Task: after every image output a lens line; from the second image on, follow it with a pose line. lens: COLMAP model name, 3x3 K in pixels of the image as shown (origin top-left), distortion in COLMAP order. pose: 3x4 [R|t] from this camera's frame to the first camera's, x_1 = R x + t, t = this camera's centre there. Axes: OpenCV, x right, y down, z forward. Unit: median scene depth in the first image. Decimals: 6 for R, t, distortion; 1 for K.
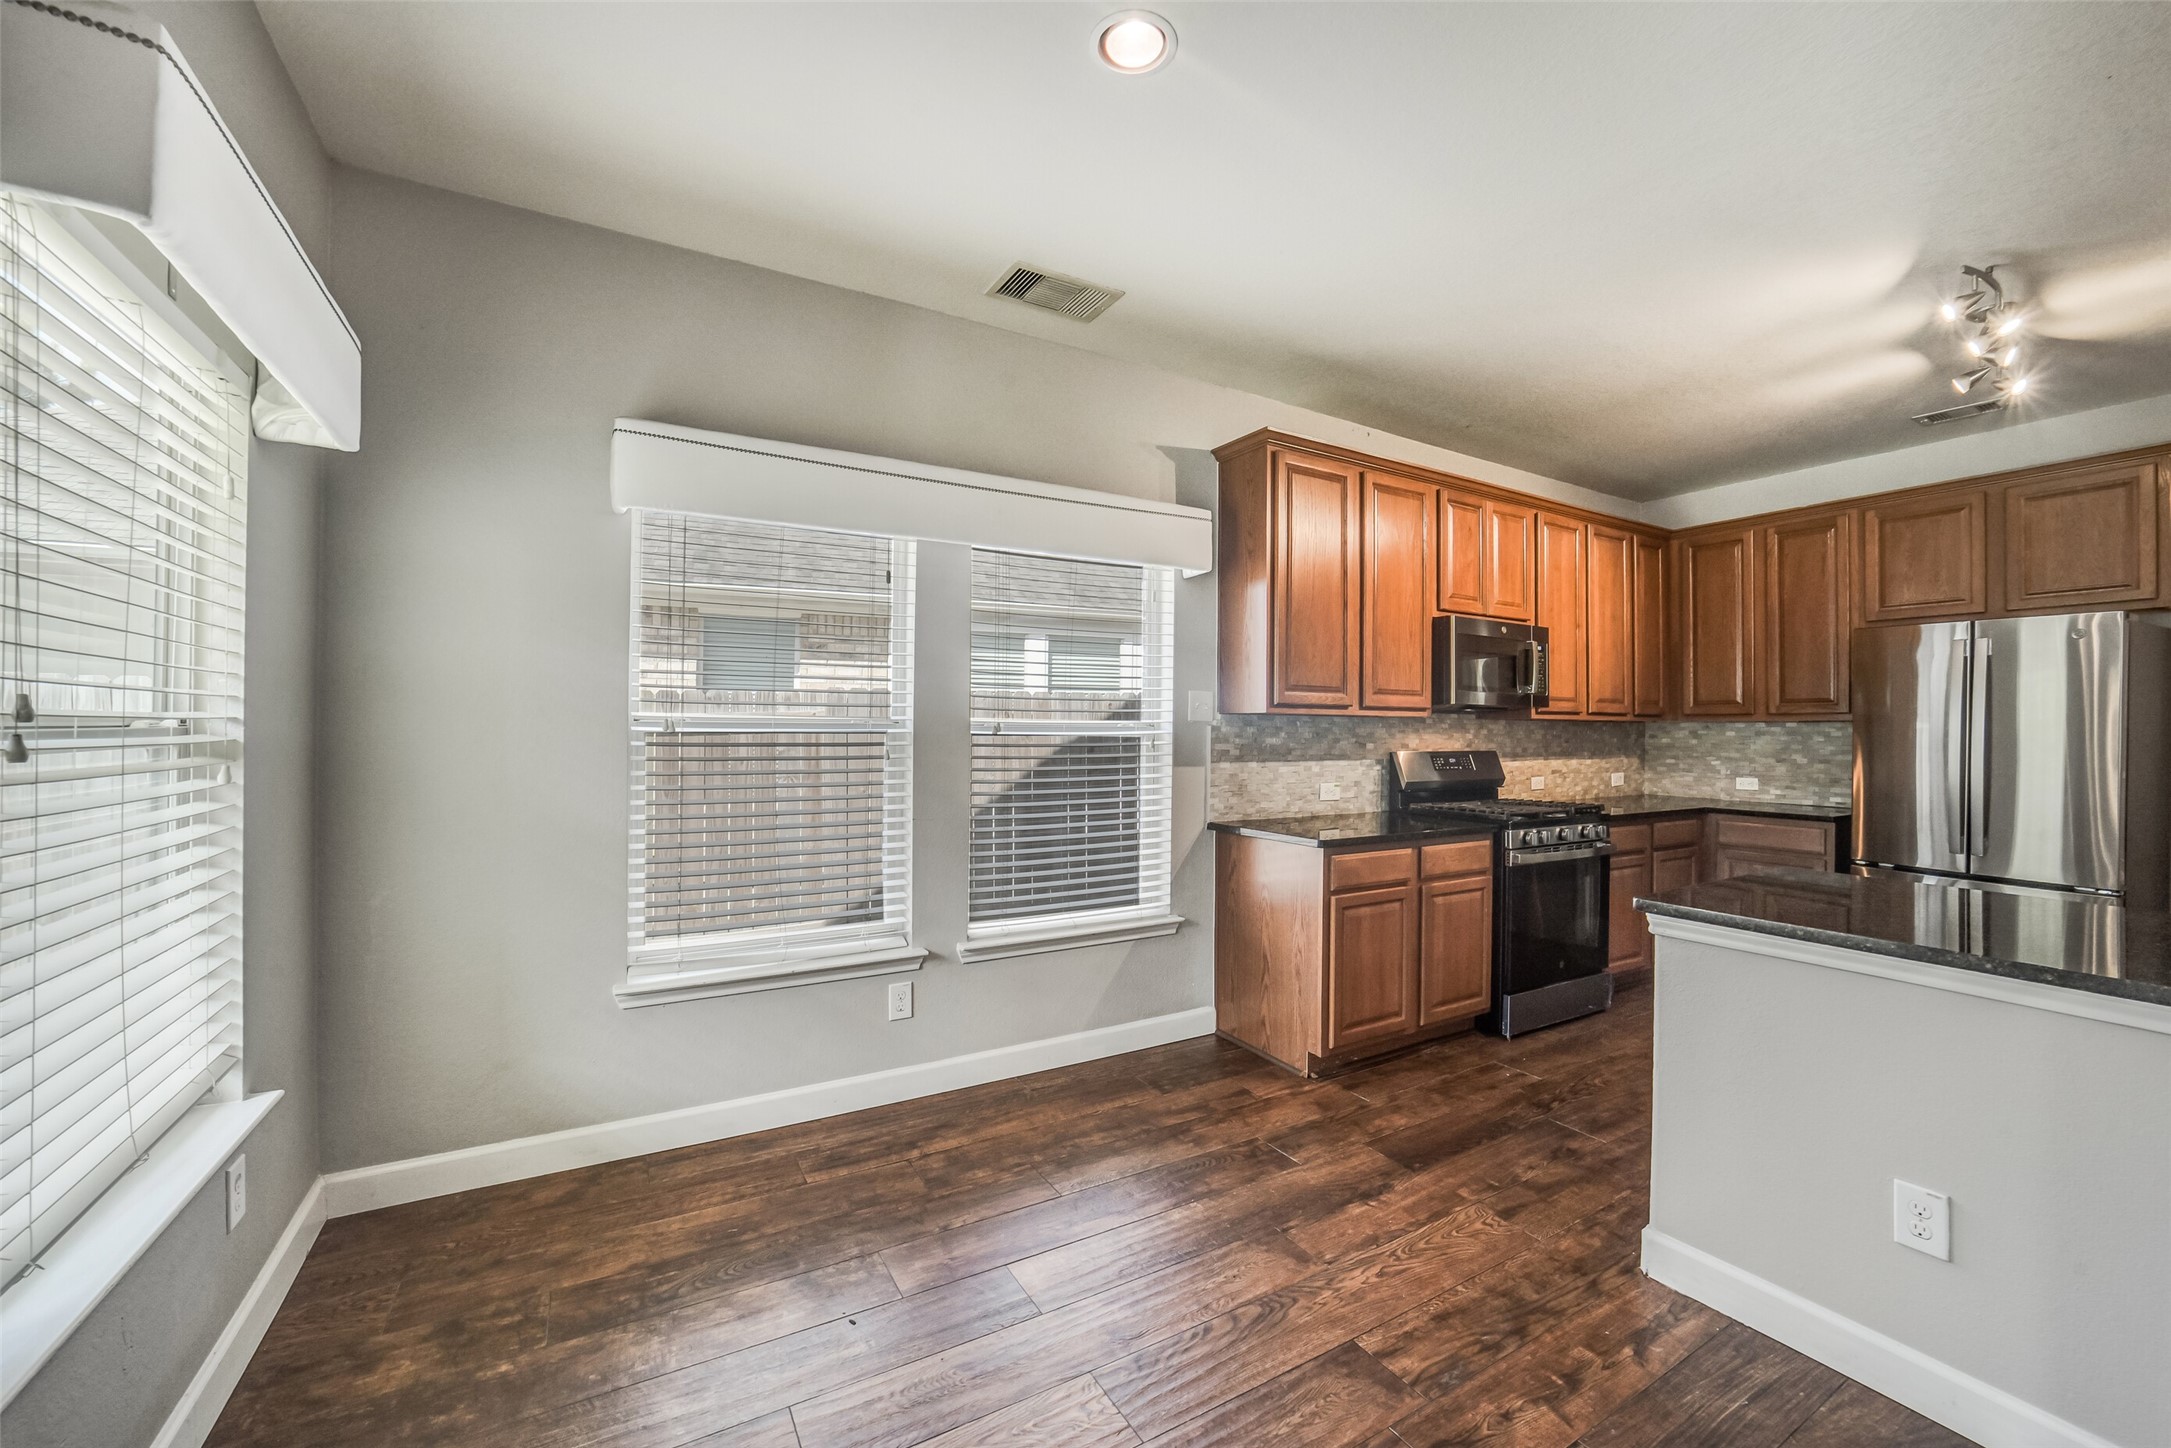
lens RADIAL K [[856.1, 0, 1112.7], [0, 856.1, 723.4], [0, 0, 1]] dist [-0.031757, 0.006150]
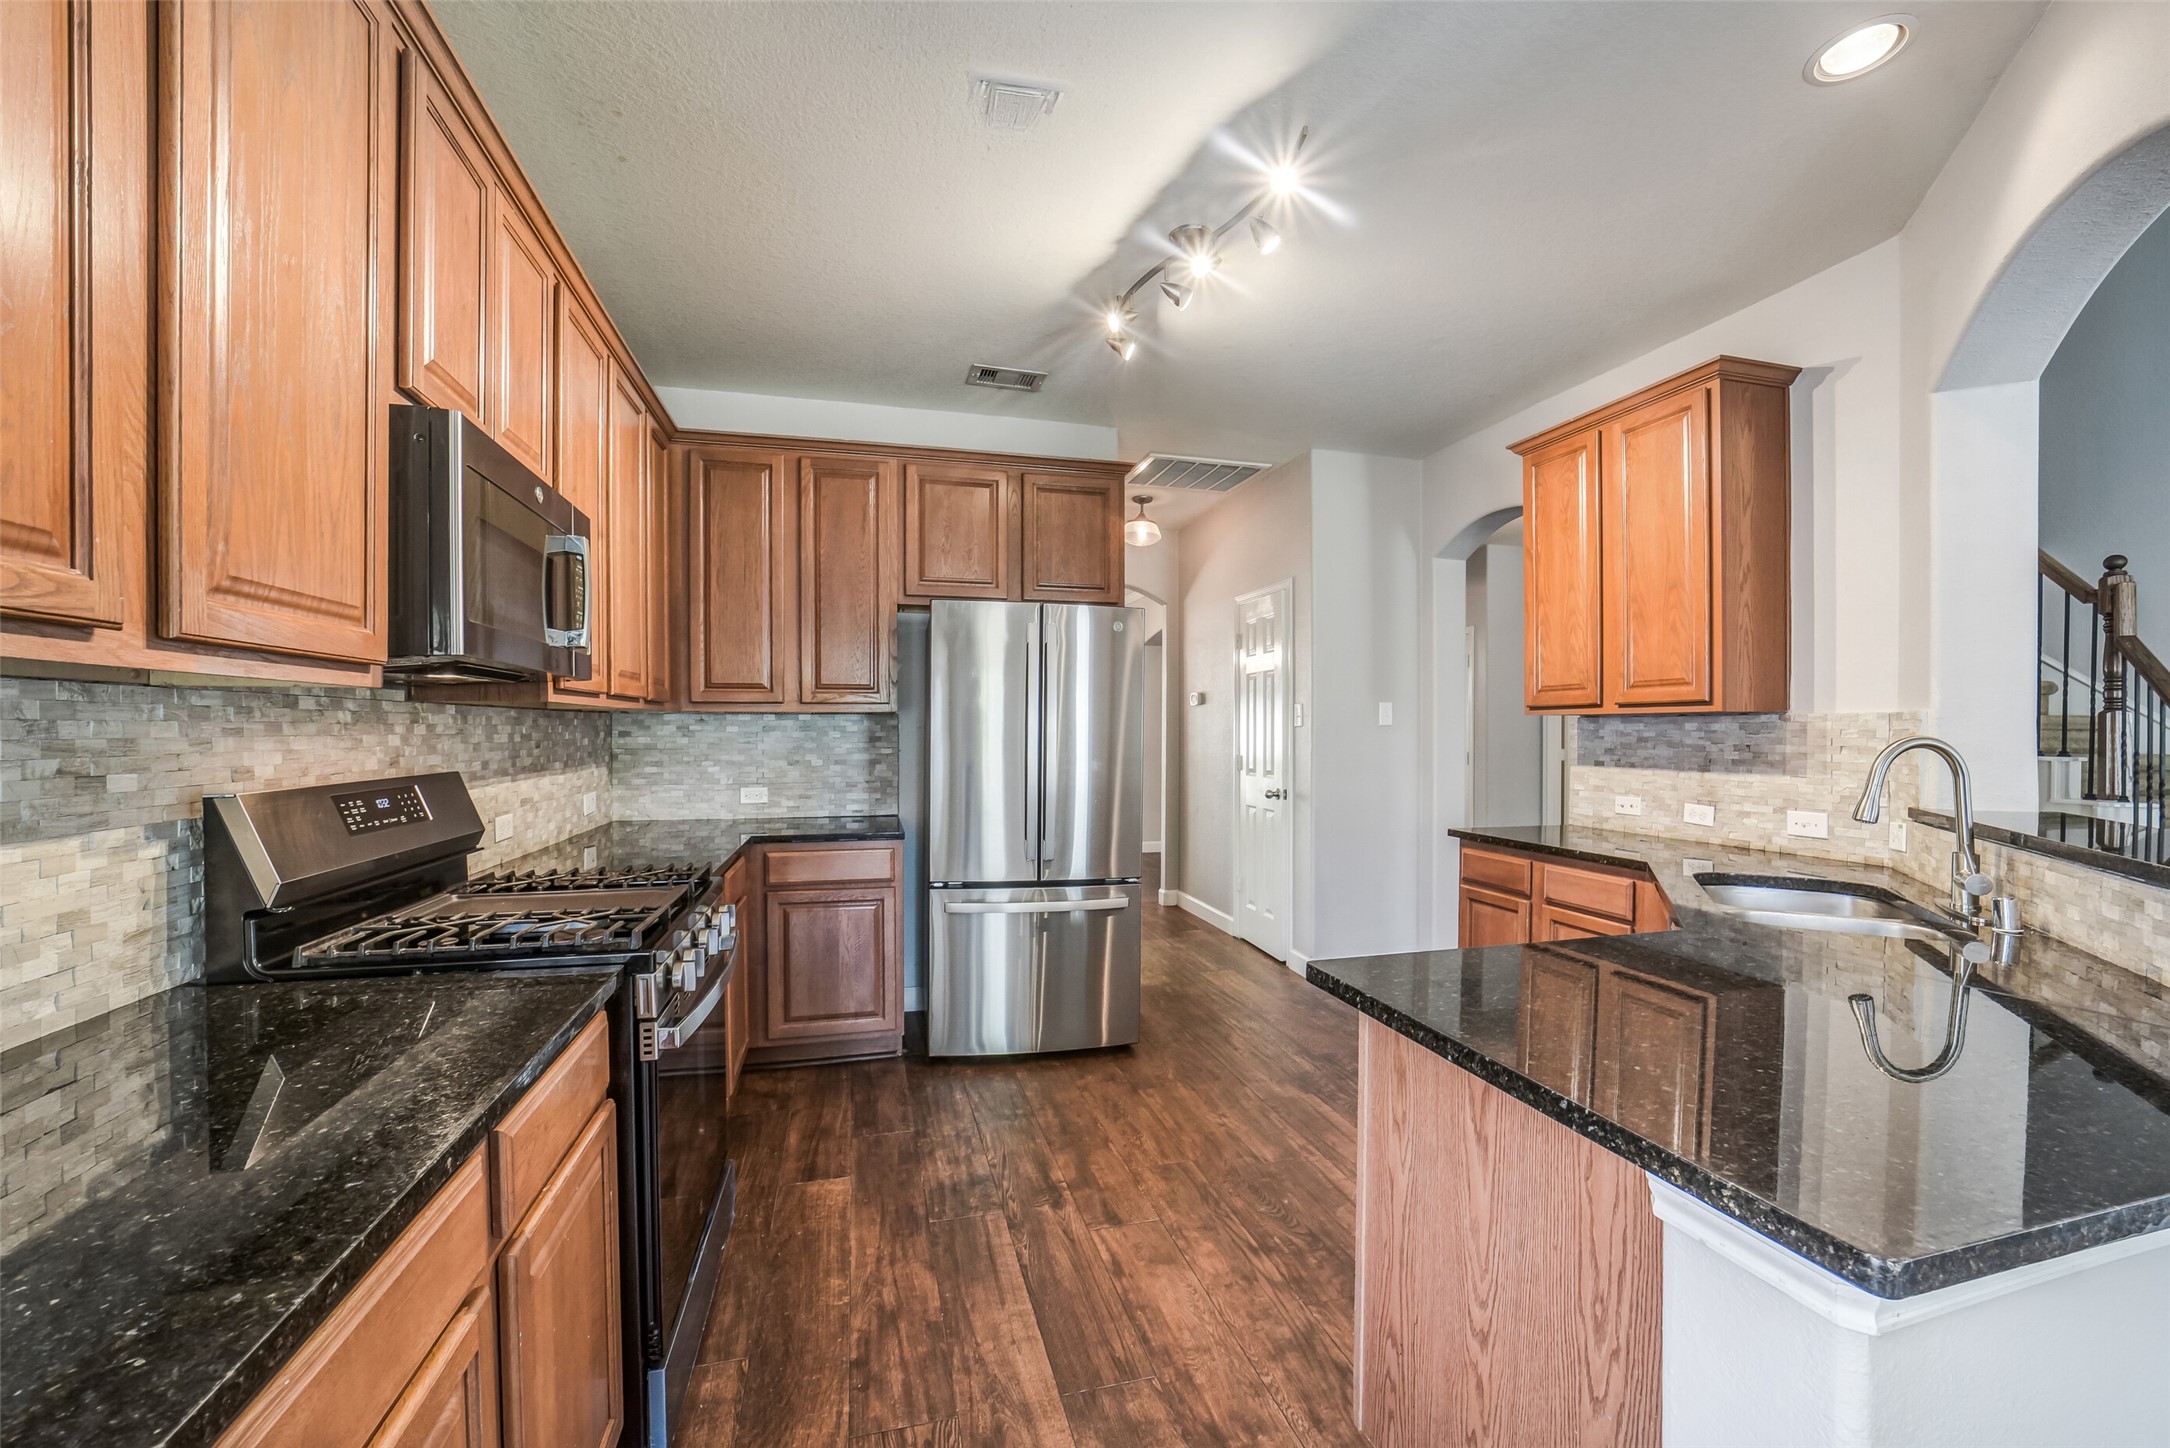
lens RADIAL K [[855.7, 0, 1074.4], [0, 855.7, 739.3], [0, 0, 1]] dist [-0.031757, 0.006150]
pose [[0.283965, -0.021127, 0.958602, 0.130303], [-0.001955, 0.999742, 0.022613, 0.004691], [-0.958833, -0.008296, 0.283850, 0.651520]]
